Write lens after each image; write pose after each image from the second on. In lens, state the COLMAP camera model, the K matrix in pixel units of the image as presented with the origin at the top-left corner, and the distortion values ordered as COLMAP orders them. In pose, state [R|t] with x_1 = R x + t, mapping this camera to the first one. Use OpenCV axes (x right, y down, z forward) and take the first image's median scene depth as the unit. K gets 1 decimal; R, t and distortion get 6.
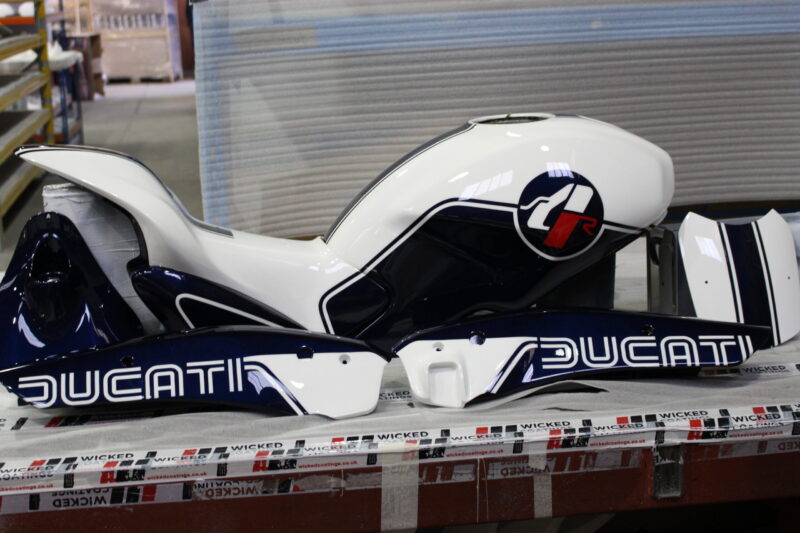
lens RADIAL K [[1232.1, 0, 403.2], [0, 1232.1, 268.8], [0, 0, 1]] dist [-0.052469, 0.000000]
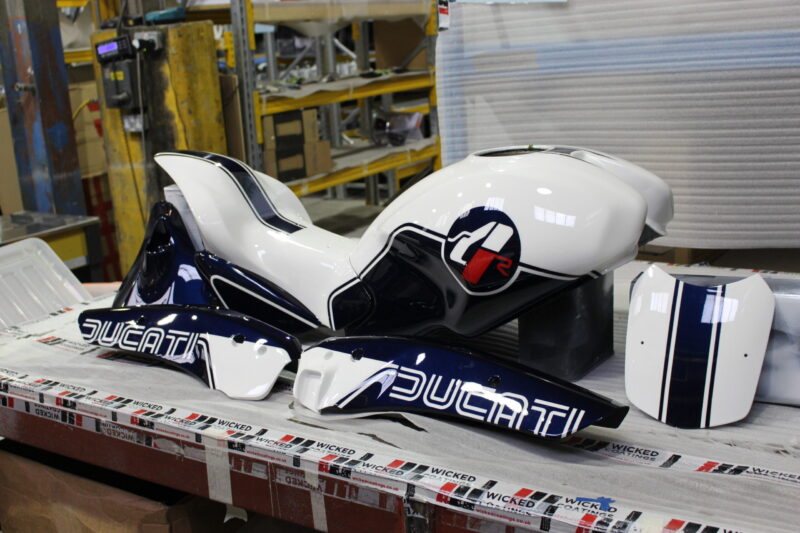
lens RADIAL K [[958.2, 0, 393.4], [0, 958.2, 264.8], [0, 0, 1]] dist [-0.087374, 0.000000]
pose [[0.762446, 0.136625, -0.632464, 0.574717], [-0.102713, 0.990616, 0.090170, -0.096632], [0.638848, -0.003788, 0.769324, 0.347854]]
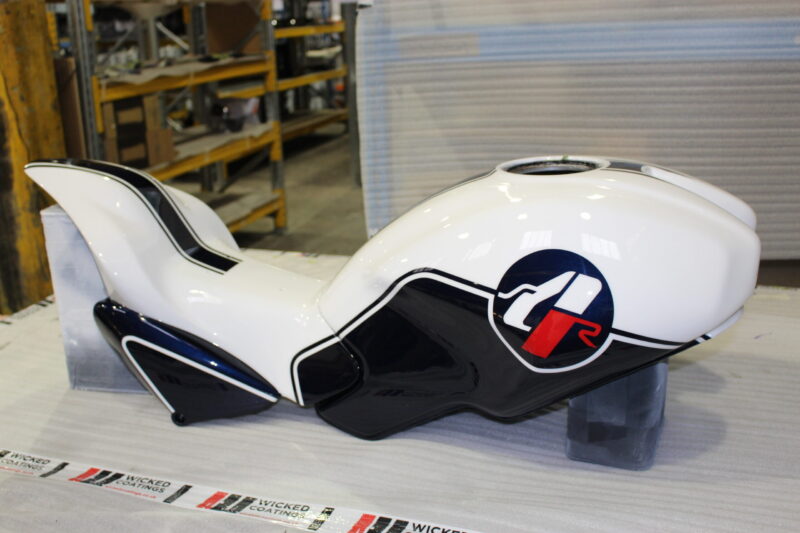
lens RADIAL K [[852.2, 0, 398.9], [0, 852.2, 272.2], [0, 0, 1]] dist [-0.084483, 0.000000]
pose [[0.893056, 0.134956, -0.429230, 0.259813], [-0.094550, 0.988946, 0.114218, -0.115925], [0.439900, -0.061420, 0.895944, 0.515223]]
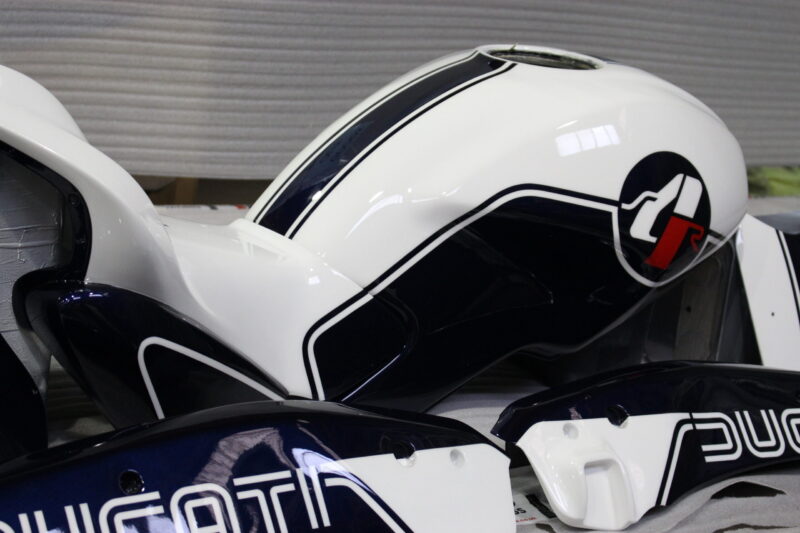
lens RADIAL K [[1535.3, 0, 400.6], [0, 1535.3, 268.2], [0, 0, 1]] dist [-0.027830, 0.000000]
pose [[0.860590, 0.028950, 0.508474, -0.421953], [-0.066628, 0.996202, 0.056048, -0.054722], [-0.504921, -0.082113, 0.859251, 0.353041]]
